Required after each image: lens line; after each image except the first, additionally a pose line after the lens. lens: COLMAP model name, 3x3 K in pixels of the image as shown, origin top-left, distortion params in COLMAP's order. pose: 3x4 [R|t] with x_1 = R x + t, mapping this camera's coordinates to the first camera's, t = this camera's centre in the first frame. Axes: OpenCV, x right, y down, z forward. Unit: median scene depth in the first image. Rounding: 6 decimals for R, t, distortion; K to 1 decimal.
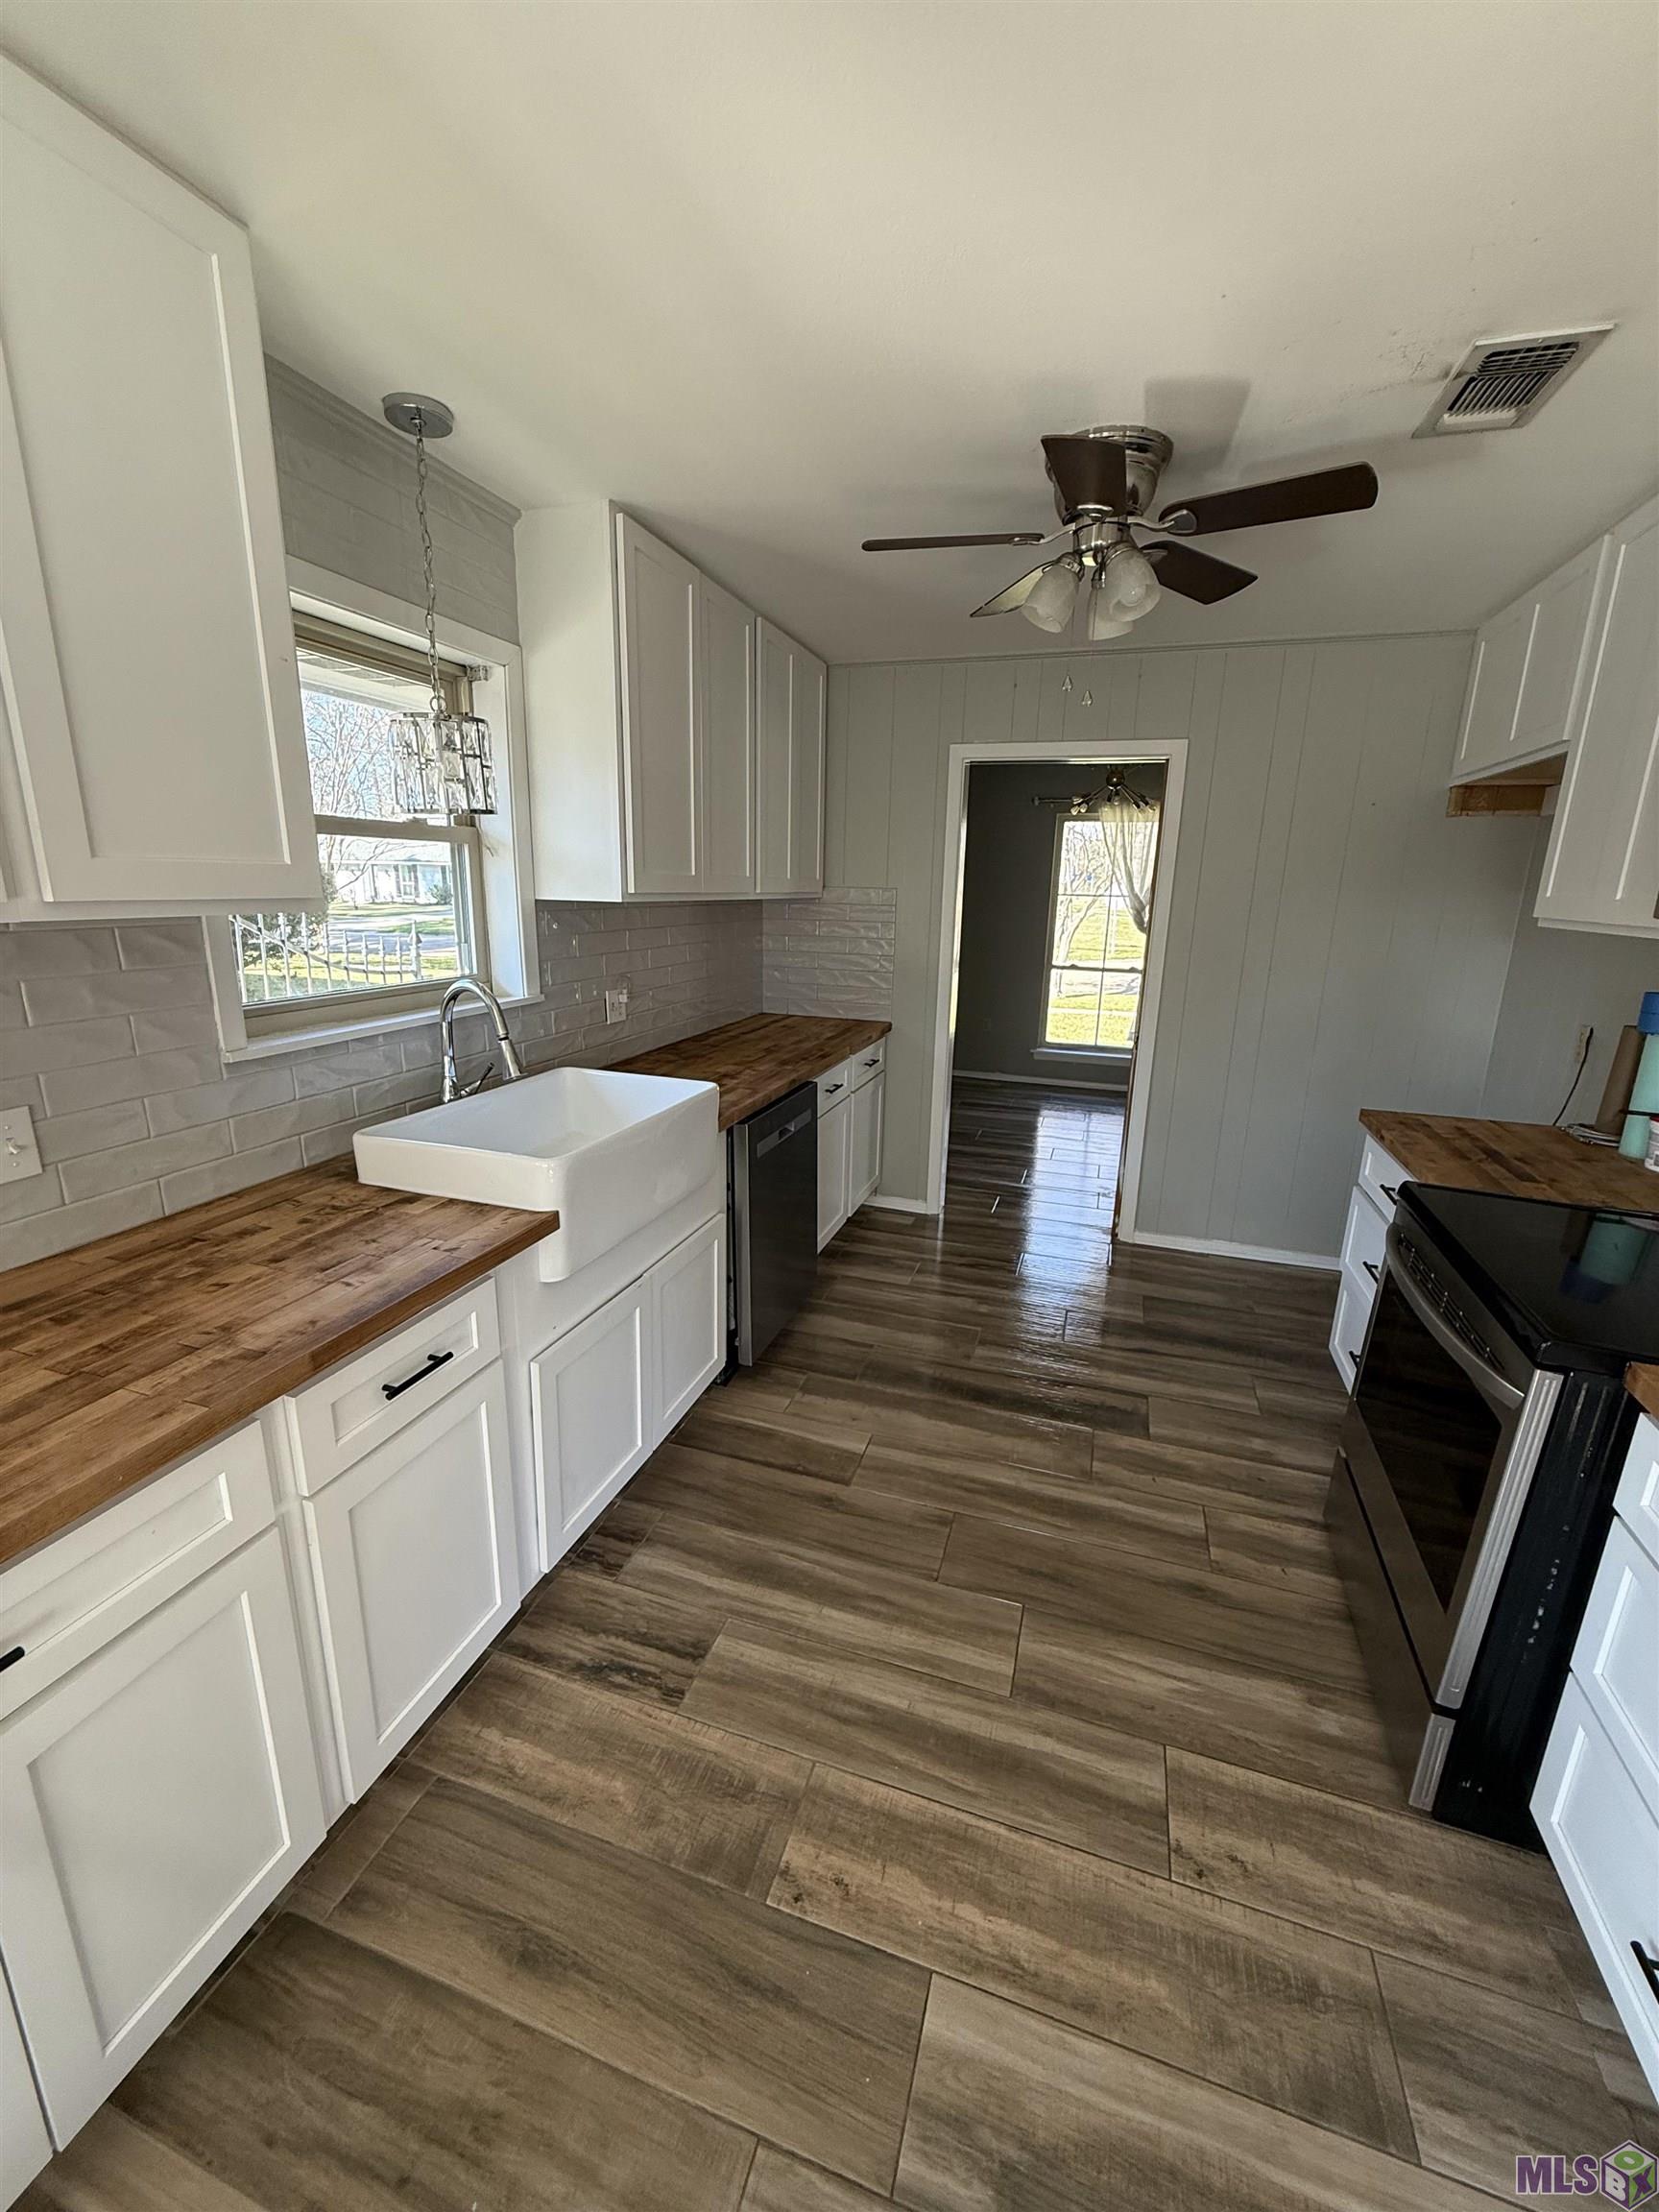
lens RADIAL K [[879.4, 0, 820.3], [0, 879.4, 1112.4], [0, 0, 1]] dist [0.000953, 0.000035]
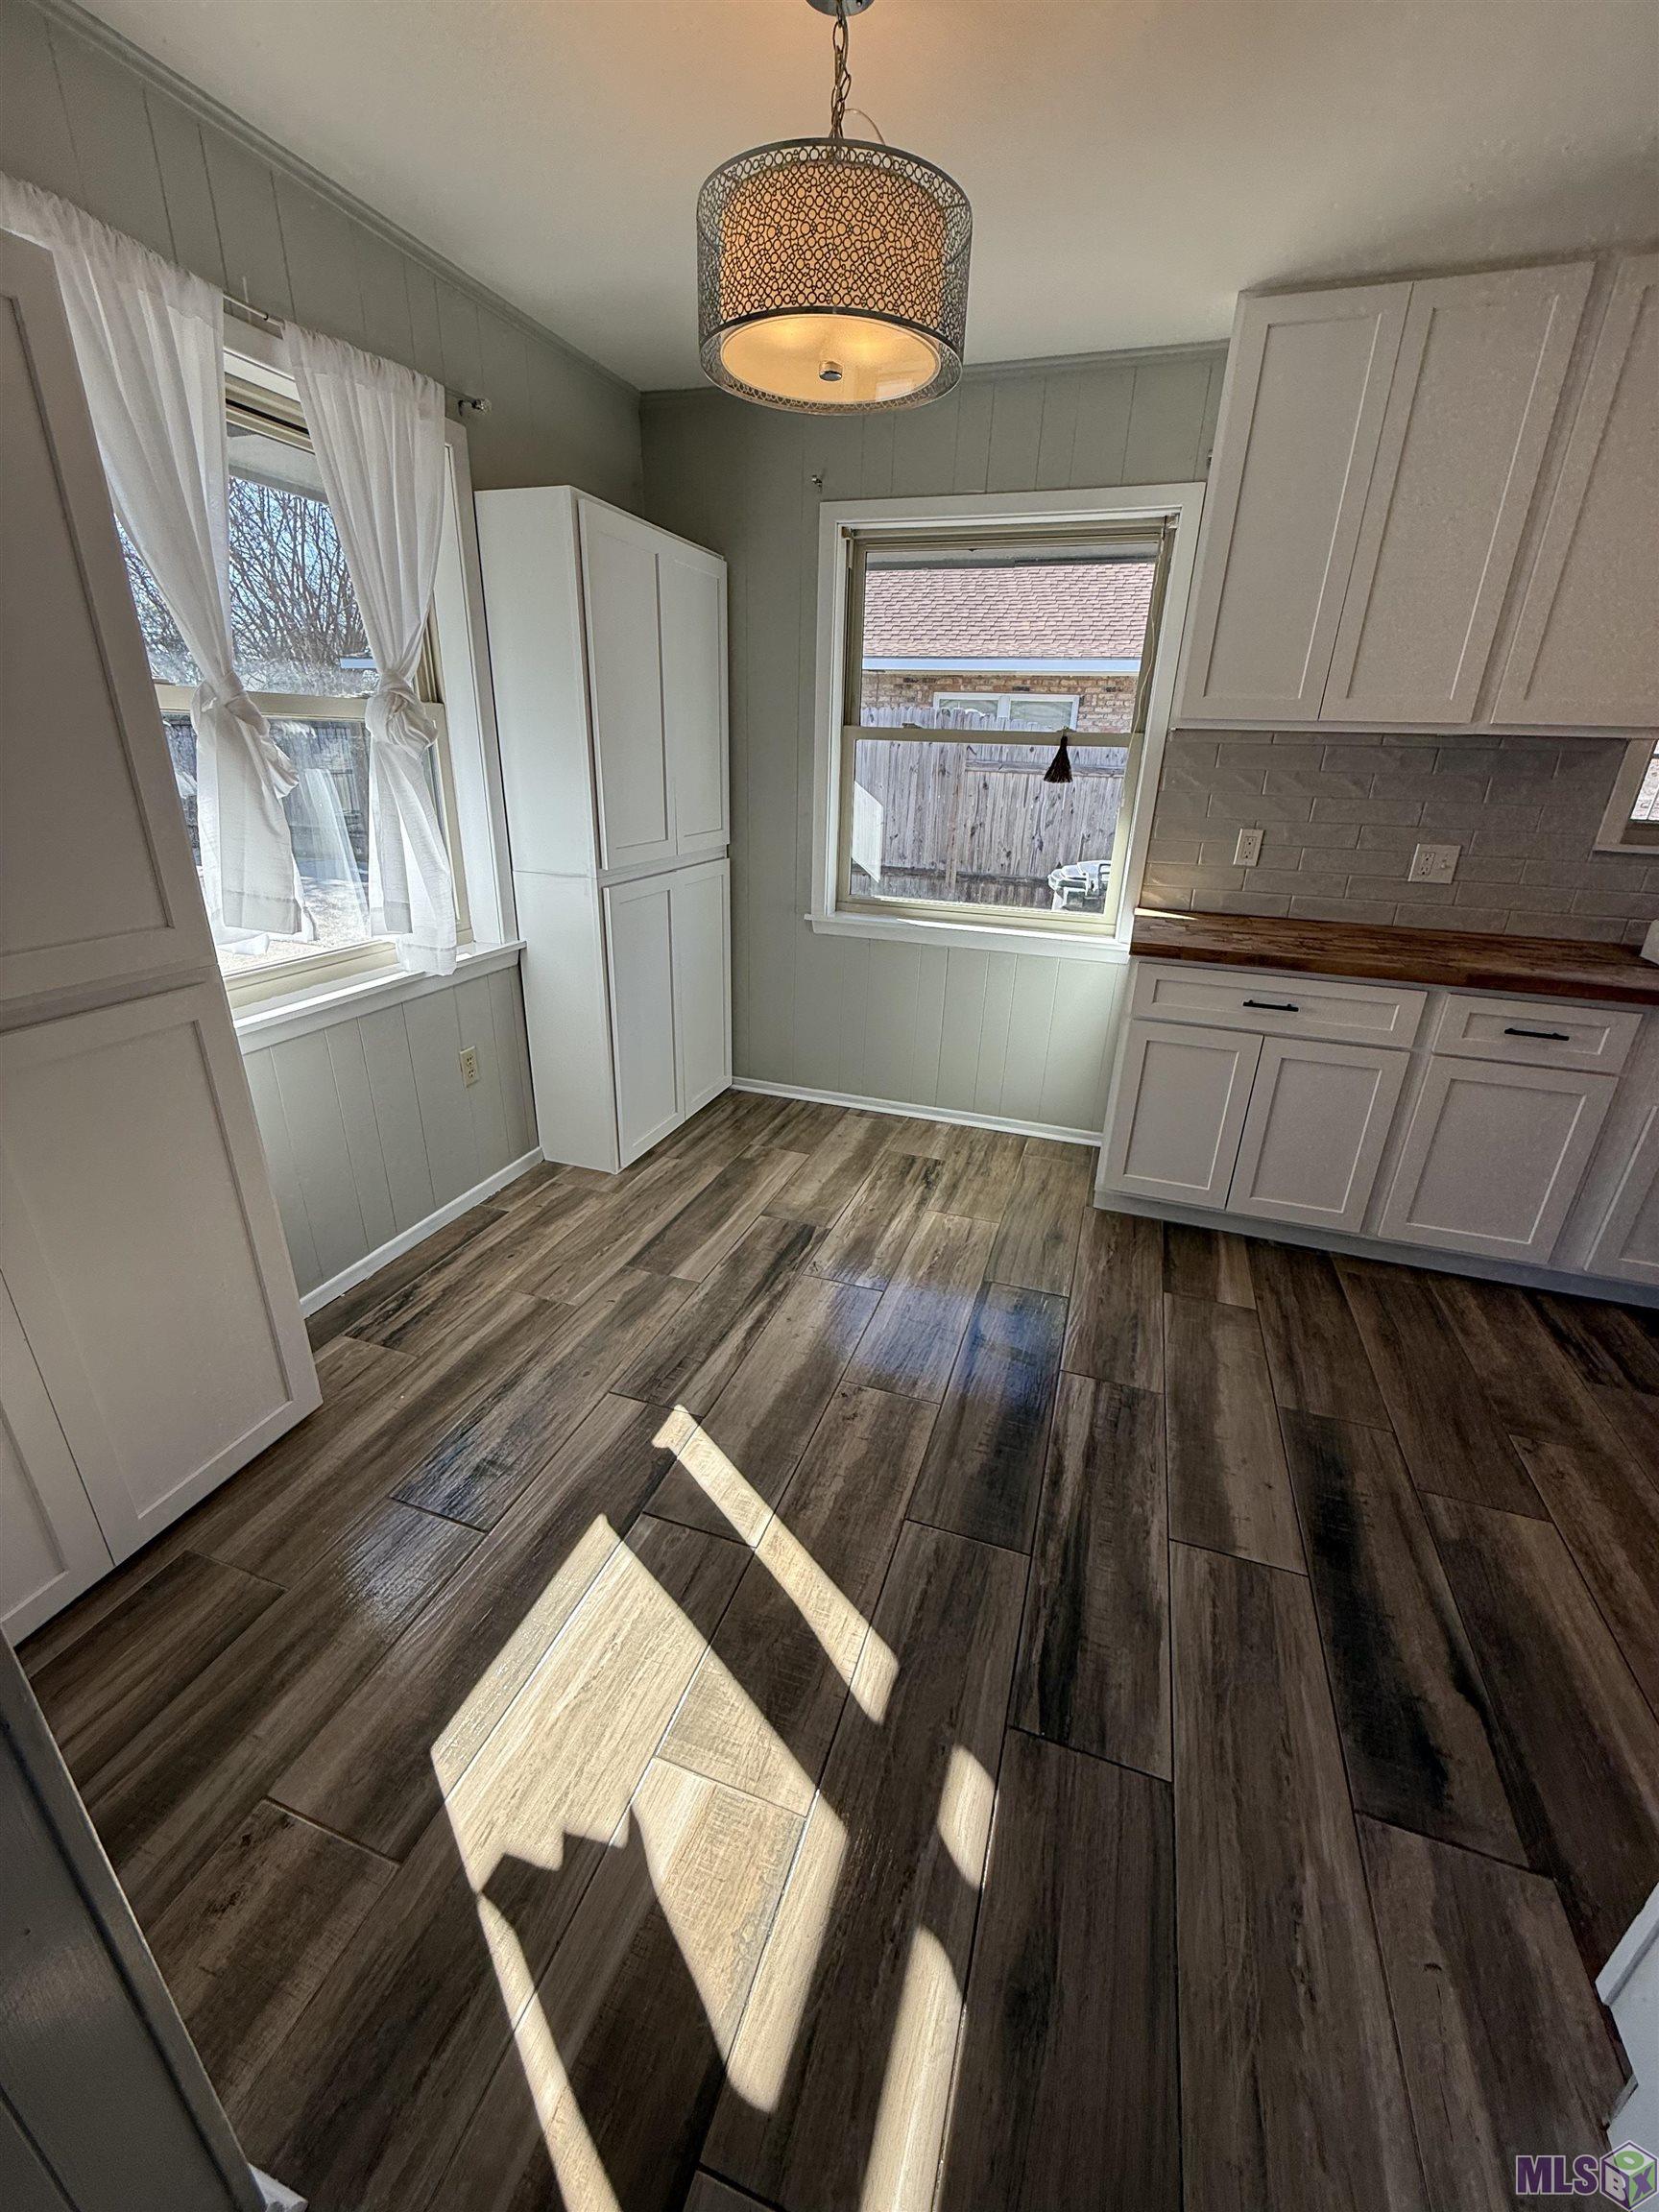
lens RADIAL K [[879.4, 0, 834.8], [0, 879.4, 1103.9], [0, 0, 1]] dist [0.000953, 0.000035]
pose [[0.001043, 0.362387, -0.932027, 0.947500], [-0.281833, 0.894353, 0.347423, 0.189518], [0.959463, 0.262314, 0.103065, -0.311777]]
